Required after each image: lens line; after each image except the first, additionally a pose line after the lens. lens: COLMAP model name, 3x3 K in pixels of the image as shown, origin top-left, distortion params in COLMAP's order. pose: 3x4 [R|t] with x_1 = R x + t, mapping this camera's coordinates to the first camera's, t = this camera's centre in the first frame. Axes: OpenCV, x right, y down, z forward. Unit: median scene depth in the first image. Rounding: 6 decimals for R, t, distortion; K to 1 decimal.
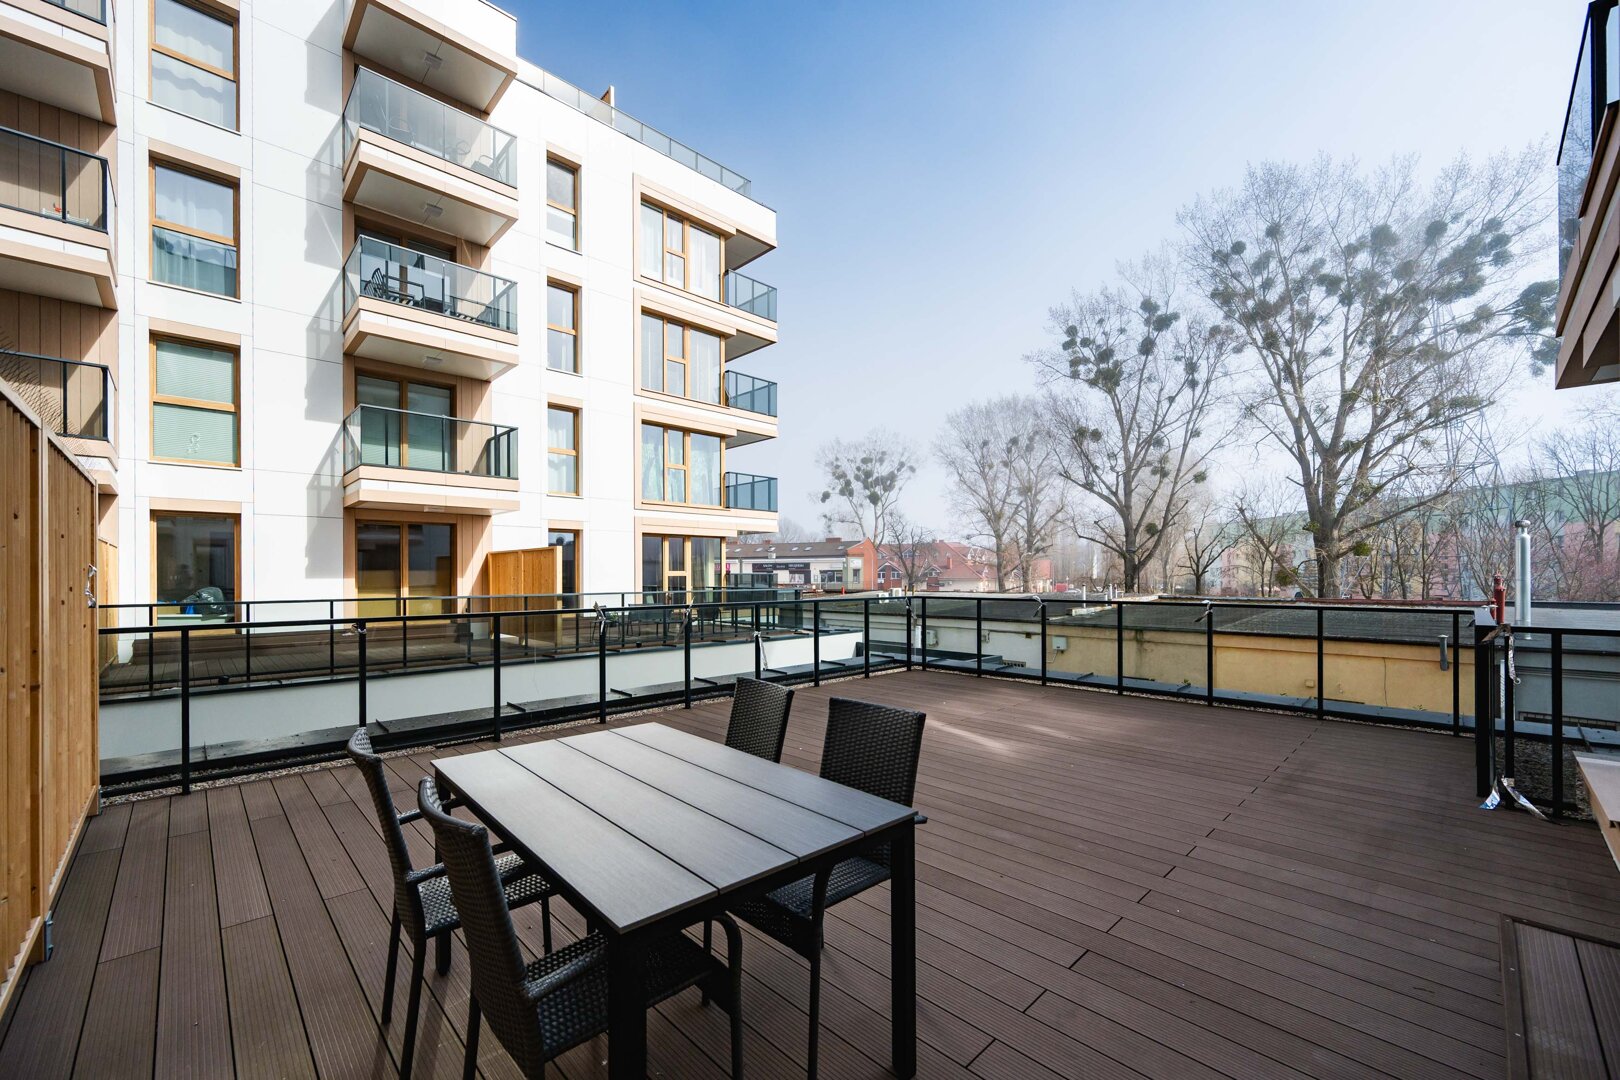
lens RADIAL K [[644.9, 0, 801.1], [0, 644.9, 544.2], [0, 0, 1]] dist [-0.001703, -0.000215]
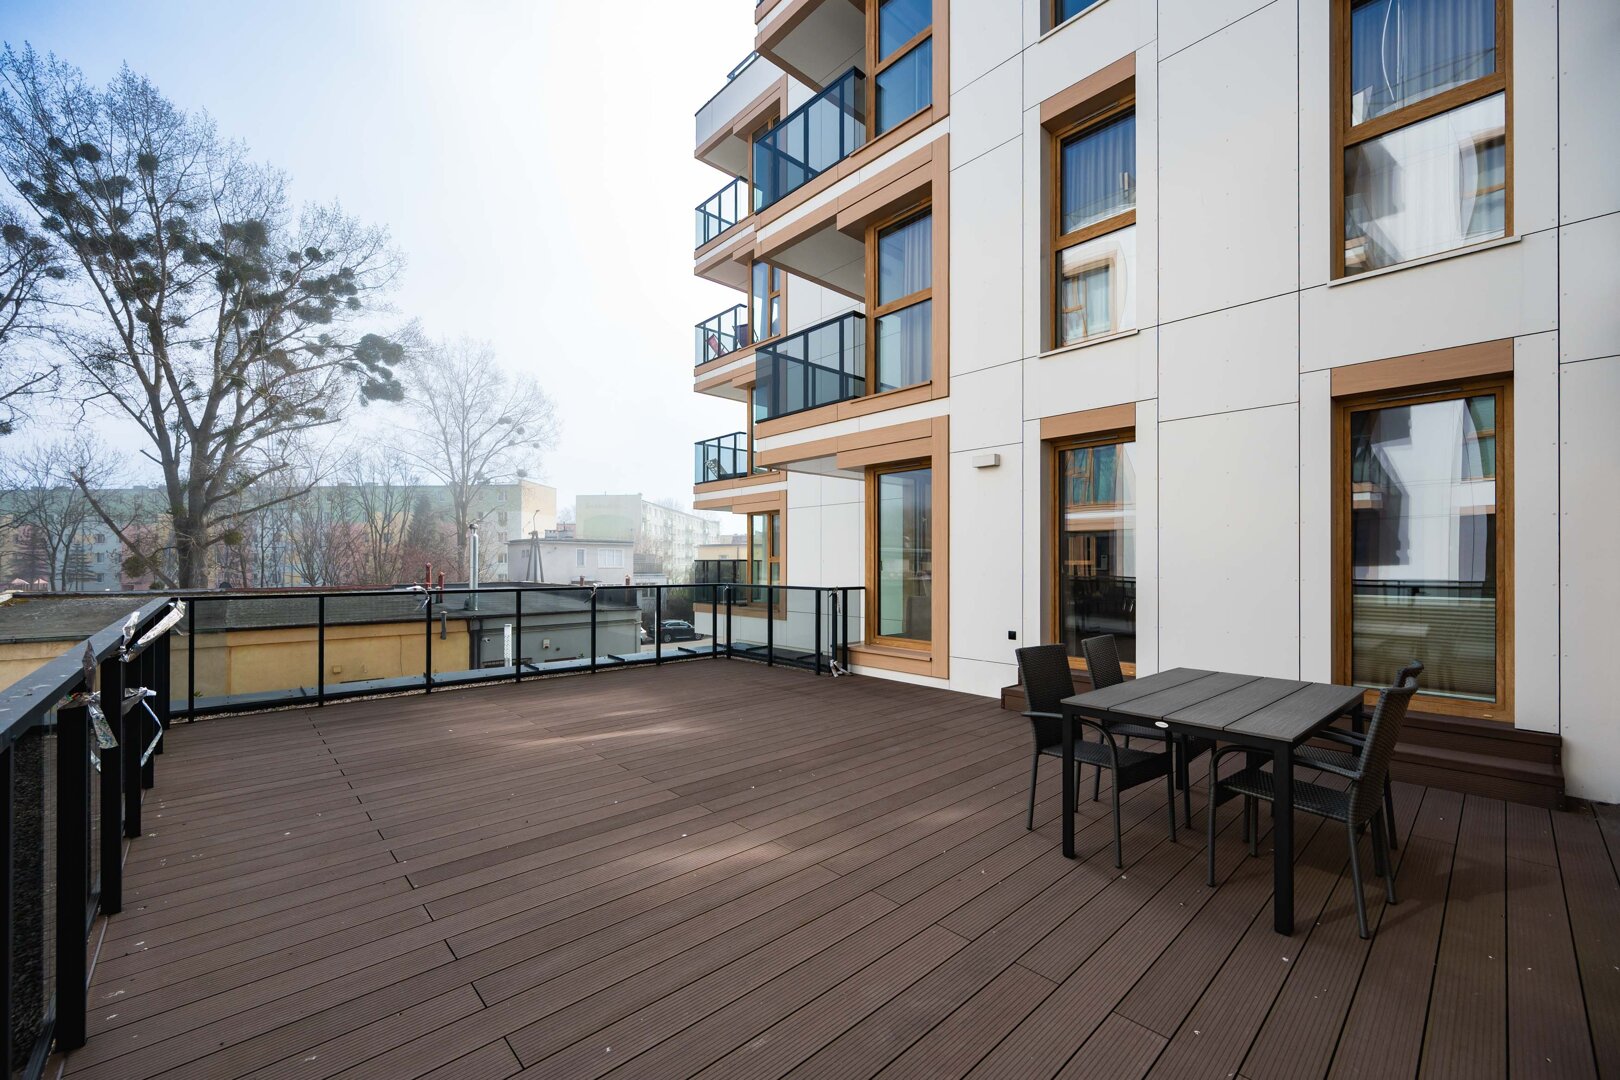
lens RADIAL K [[644.9, 0, 801.1], [0, 644.9, 544.2], [0, 0, 1]] dist [-0.001703, -0.000215]
pose [[0.027851, 0.031815, 0.999106, -0.090680], [-0.048406, 0.998364, -0.030442, 0.004985], [-0.998439, -0.047515, 0.029346, 0.097574]]
